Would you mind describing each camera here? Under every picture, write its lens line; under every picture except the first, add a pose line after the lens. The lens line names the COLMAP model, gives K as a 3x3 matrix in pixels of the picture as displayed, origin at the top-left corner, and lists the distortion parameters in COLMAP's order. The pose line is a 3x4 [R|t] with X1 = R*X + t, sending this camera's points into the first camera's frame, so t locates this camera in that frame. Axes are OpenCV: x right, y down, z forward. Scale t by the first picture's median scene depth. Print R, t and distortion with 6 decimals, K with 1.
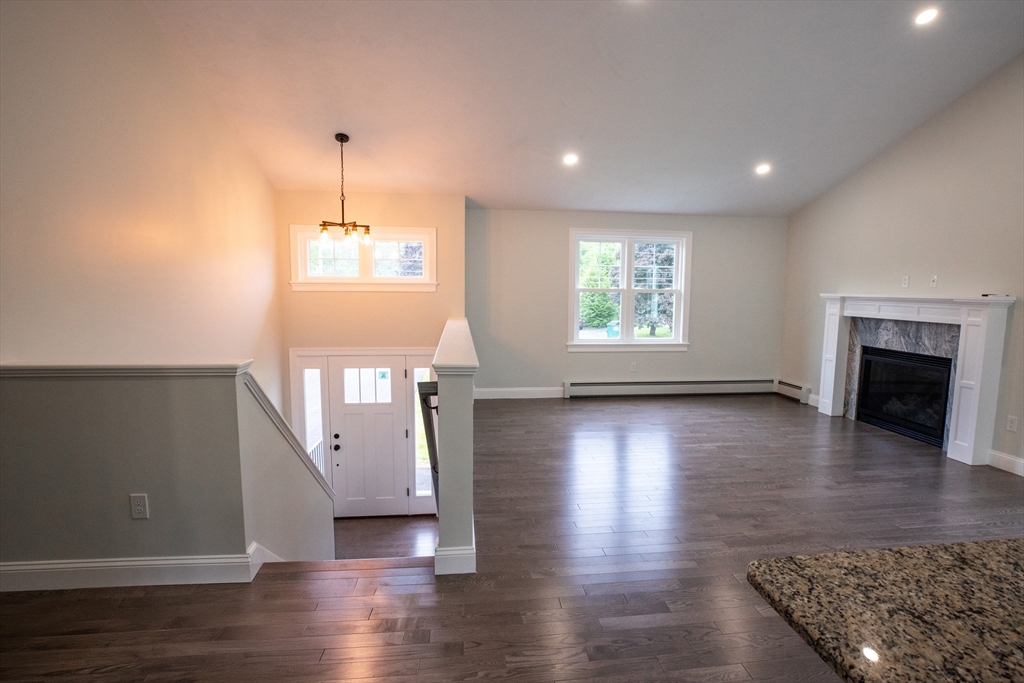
lens RADIAL K [[496.8, 0, 517.6], [0, 496.8, 337.6], [0, 0, 1]] dist [-0.028902, 0.000332]
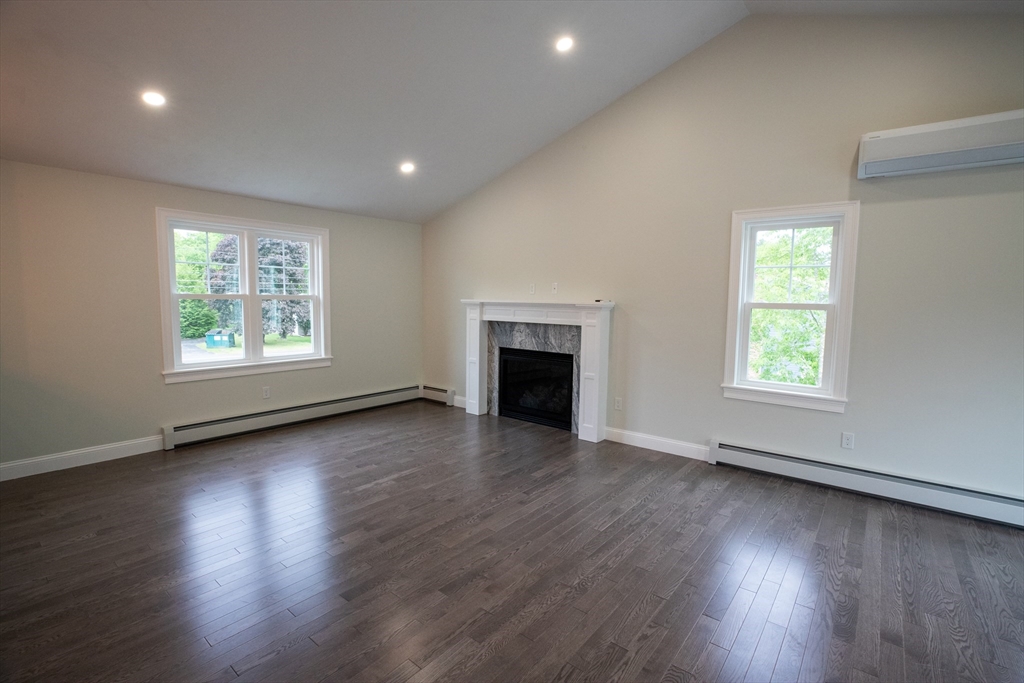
lens RADIAL K [[467.5, 0, 521.4], [0, 467.5, 340.3], [0, 0, 1]] dist [-0.046421, 0.014168]
pose [[0.707023, -0.062508, 0.704423, 0.007013], [0.061753, 0.997738, 0.026555, -0.022600], [-0.704490, 0.024725, 0.709283, 0.223165]]
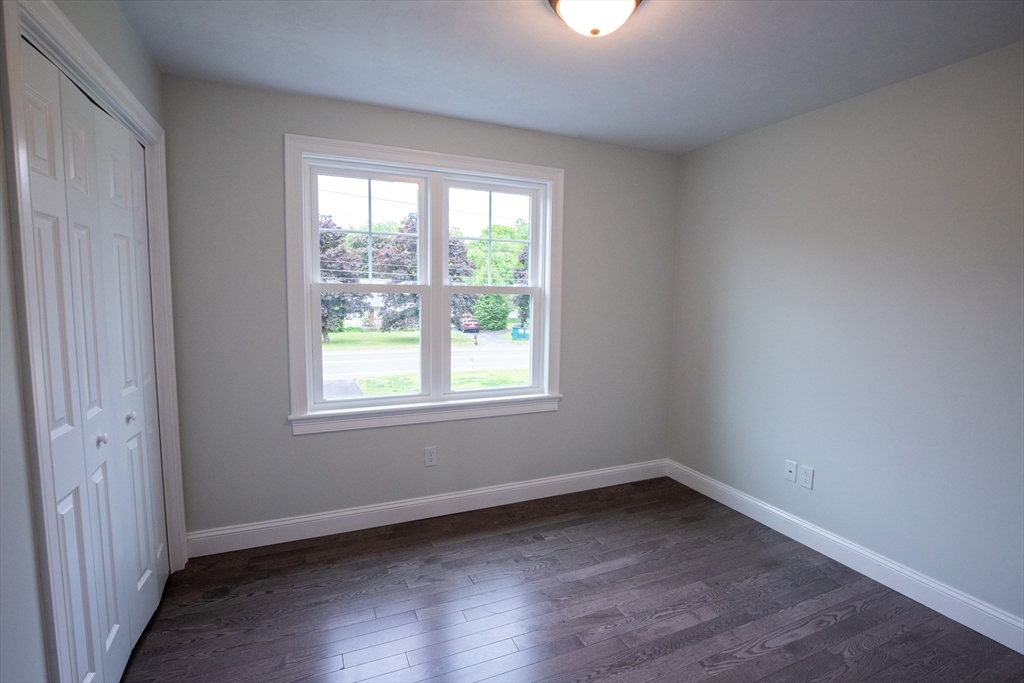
lens RADIAL K [[496.8, 0, 517.6], [0, 496.8, 337.6], [0, 0, 1]] dist [-0.028902, 0.000332]
pose [[0.953209, -0.022389, 0.301482, 0.190603], [0.023107, 0.999732, 0.001184, -0.059308], [-0.301428, 0.005838, 0.953471, 0.660638]]
